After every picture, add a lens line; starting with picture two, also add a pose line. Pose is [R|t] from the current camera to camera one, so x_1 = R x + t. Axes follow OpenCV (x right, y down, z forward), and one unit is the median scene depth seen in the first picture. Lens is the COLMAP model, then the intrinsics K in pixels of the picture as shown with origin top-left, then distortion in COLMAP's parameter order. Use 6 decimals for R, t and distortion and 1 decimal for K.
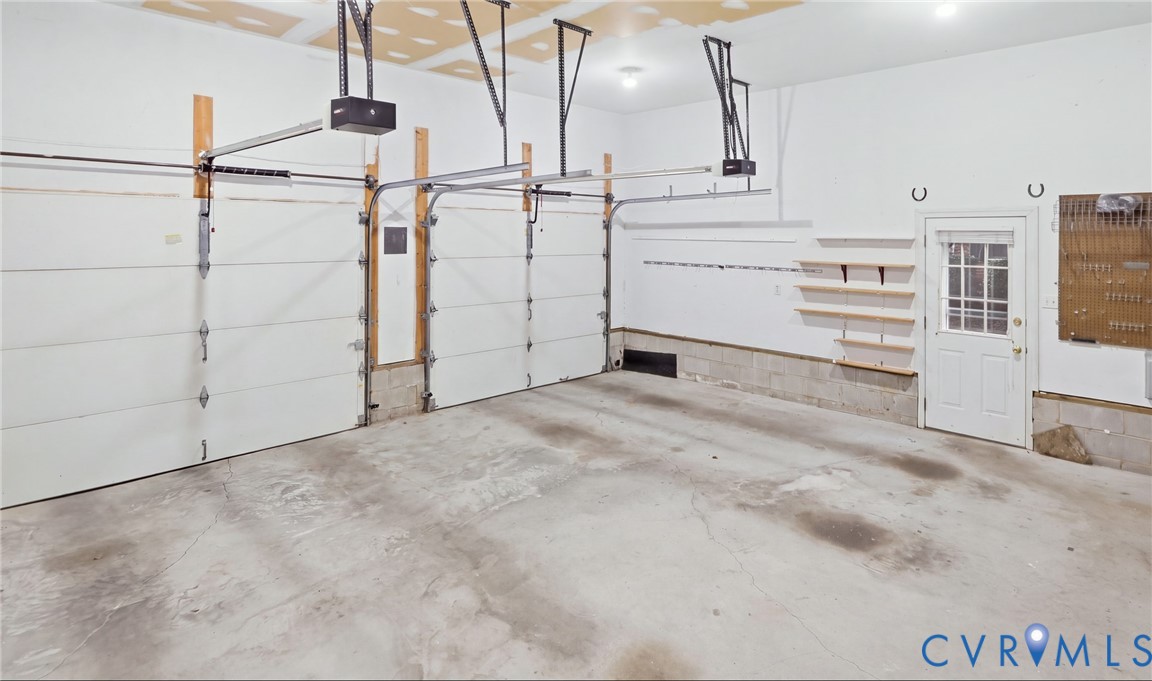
lens RADIAL K [[589.8, 0, 577.4], [0, 589.8, 253.3], [0, 0, 1]] dist [-0.003523, -0.000684]
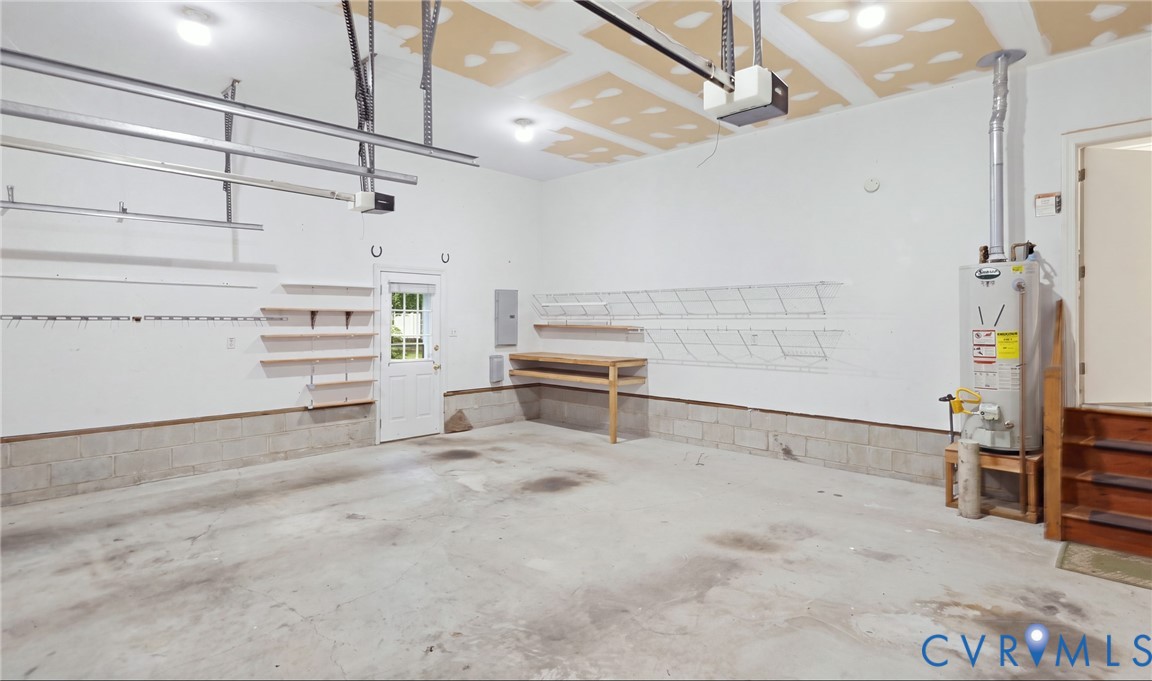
lens RADIAL K [[569.5, 0, 568.6], [0, 569.5, 314.8], [0, 0, 1]] dist [-0.001705, -0.000687]
pose [[0.005805, 0.003877, 0.999976, -0.574203], [0.027780, 0.999606, -0.004037, 0.045016], [-0.999597, 0.027802, 0.005695, 0.588286]]
